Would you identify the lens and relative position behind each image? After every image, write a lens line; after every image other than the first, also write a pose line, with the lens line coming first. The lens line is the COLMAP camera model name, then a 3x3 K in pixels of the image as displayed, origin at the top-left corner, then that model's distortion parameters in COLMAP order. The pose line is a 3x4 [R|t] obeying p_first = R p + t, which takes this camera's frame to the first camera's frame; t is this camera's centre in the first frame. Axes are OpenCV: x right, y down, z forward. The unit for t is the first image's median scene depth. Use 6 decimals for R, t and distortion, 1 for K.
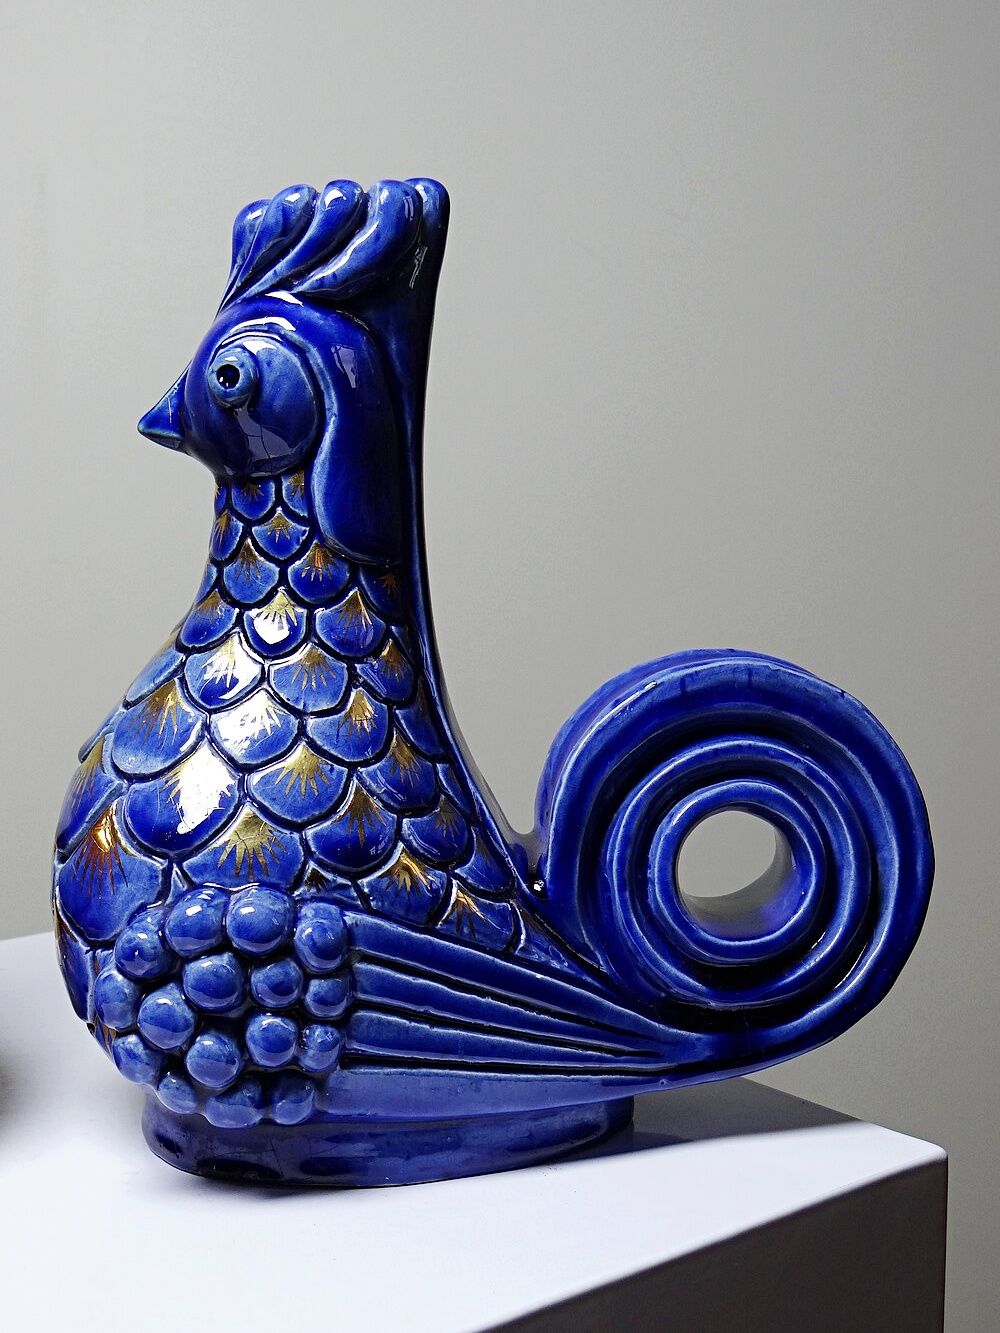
lens RADIAL K [[1878.6, 0, 500.4], [0, 1878.6, 668.2], [0, 0, 1]] dist [0.009068, 0.000000]
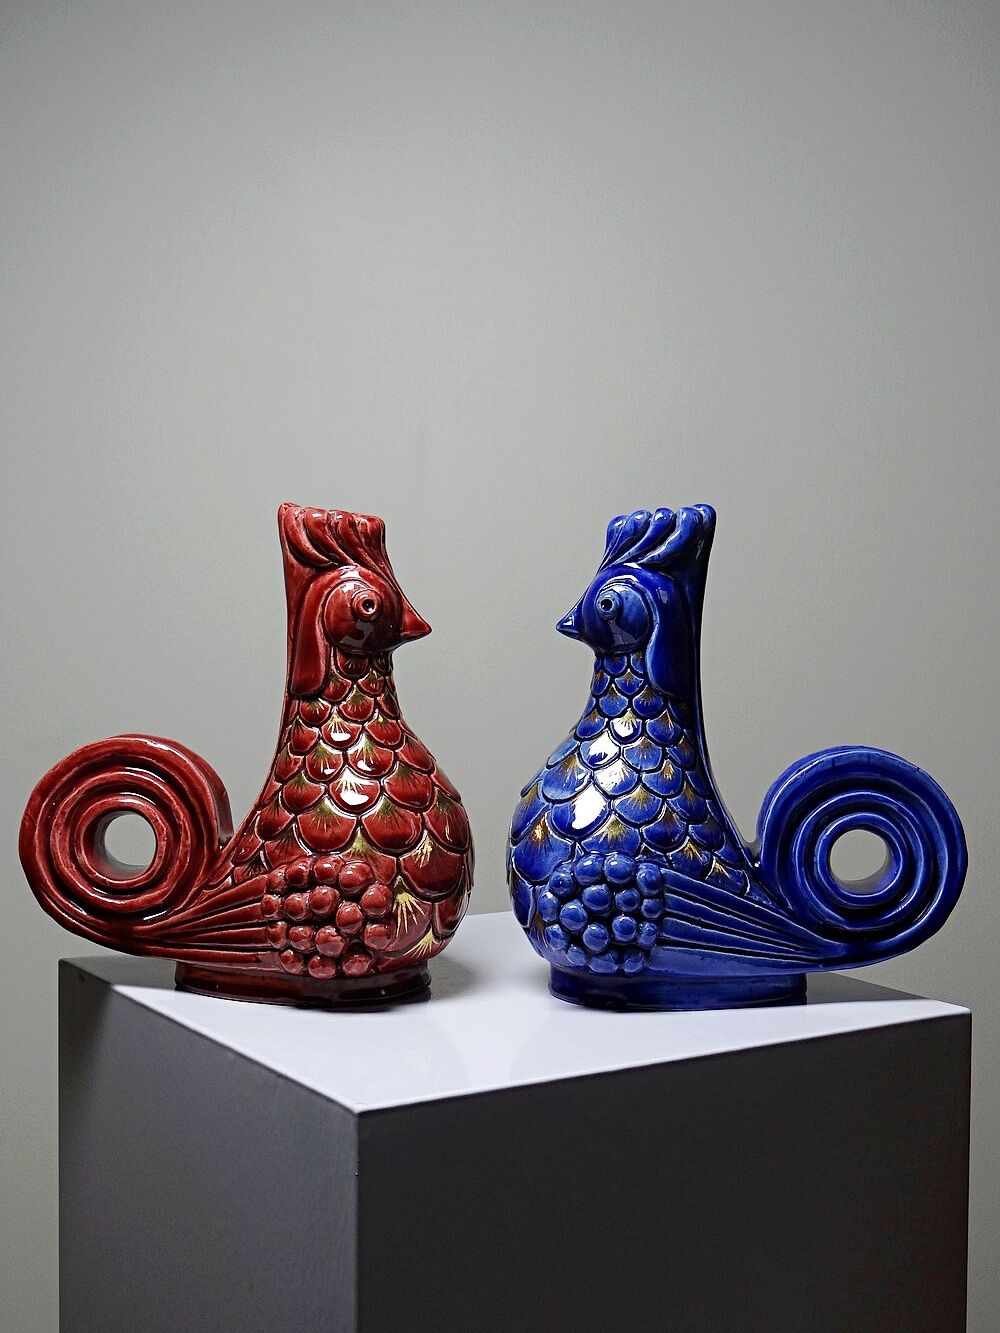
lens RADIAL K [[1878.6, 0, 495.5], [0, 1878.6, 663.9], [0, 0, 1]] dist [0.009068, 0.000000]
pose [[0.991631, 0.013653, -0.128379, -0.001333], [-0.023287, 0.996998, -0.073845, 0.060485], [0.126986, 0.076216, 0.988972, -1.000728]]
